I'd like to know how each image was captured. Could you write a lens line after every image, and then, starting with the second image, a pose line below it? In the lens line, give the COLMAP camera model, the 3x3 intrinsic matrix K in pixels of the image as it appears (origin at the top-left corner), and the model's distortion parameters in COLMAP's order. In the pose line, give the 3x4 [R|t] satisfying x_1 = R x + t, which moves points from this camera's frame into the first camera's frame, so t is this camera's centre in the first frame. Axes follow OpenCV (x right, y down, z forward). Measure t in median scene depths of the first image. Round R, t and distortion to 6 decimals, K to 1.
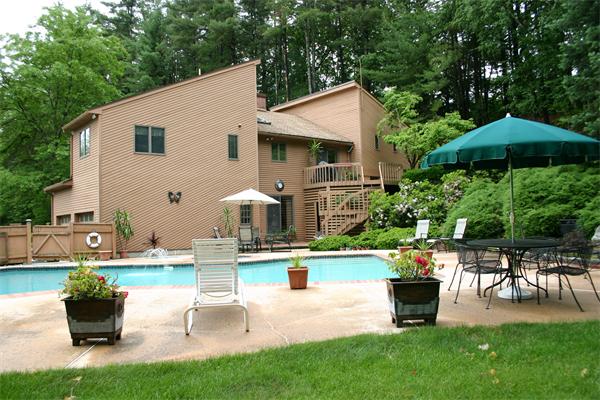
lens RADIAL K [[499.8, 0, 301.0], [0, 499.8, 200.0], [0, 0, 1]] dist [-0.121651, 0.097344]
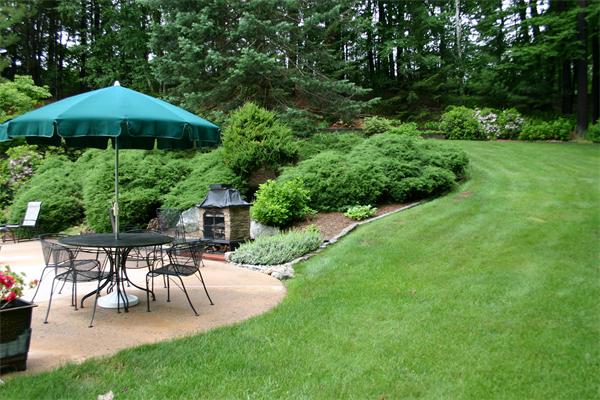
lens RADIAL K [[499.8, 0, 288.3], [0, 499.8, 195.0], [0, 0, 1]] dist [-0.121651, 0.097344]
pose [[0.680429, 0.010165, 0.732744, 0.010146], [-0.037446, 0.999080, 0.020912, -0.008106], [-0.731857, -0.041667, 0.680183, 0.118191]]
